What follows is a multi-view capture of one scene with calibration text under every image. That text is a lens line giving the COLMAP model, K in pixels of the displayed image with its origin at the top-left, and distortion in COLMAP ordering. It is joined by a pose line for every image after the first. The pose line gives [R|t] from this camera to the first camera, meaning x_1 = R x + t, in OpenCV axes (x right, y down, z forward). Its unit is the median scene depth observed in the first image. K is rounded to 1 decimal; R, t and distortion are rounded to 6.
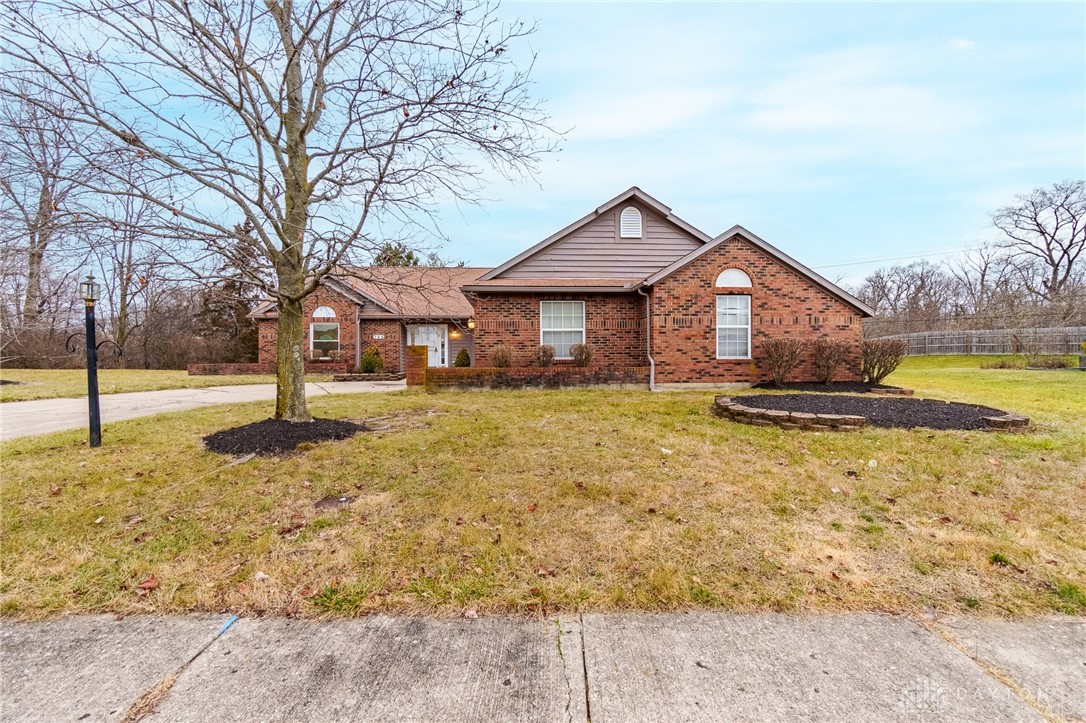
lens RADIAL K [[467.7, 0, 544.4], [0, 467.7, 354.9], [0, 0, 1]] dist [-0.001675, 0.000048]
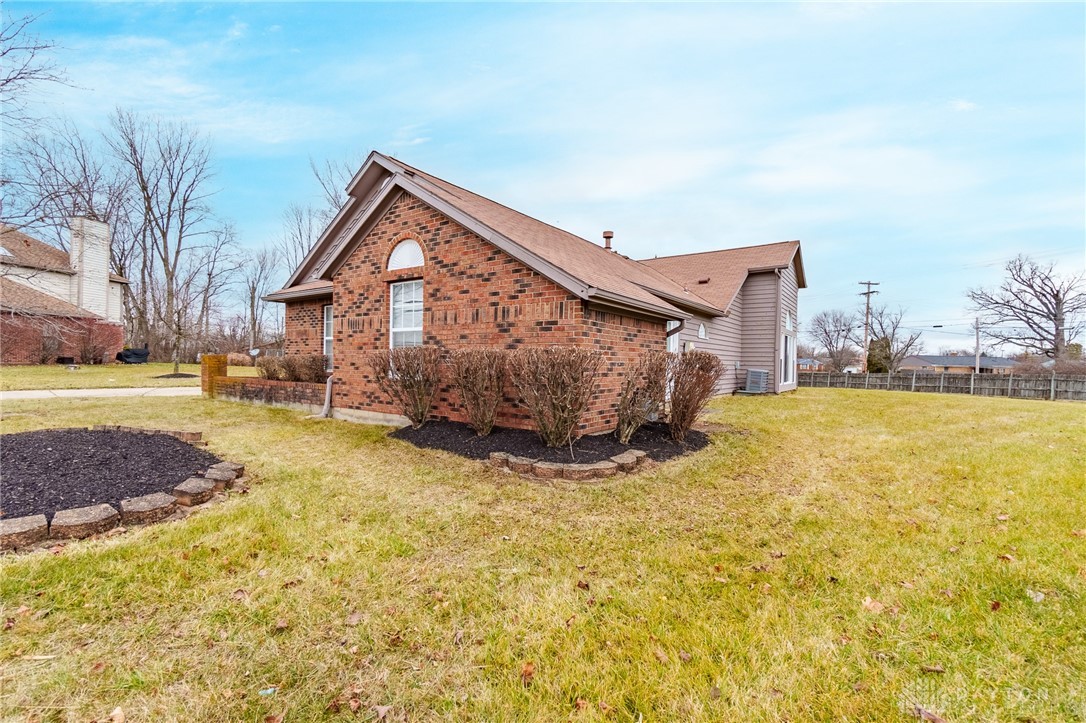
lens RADIAL K [[467.7, 0, 544.4], [0, 467.7, 354.9], [0, 0, 1]] dist [-0.001675, 0.000048]
pose [[0.781773, 0.007507, -0.623518, 0.958887], [-0.018296, 0.999773, -0.010903, -0.021558], [0.623295, 0.019932, 0.781733, 0.612788]]
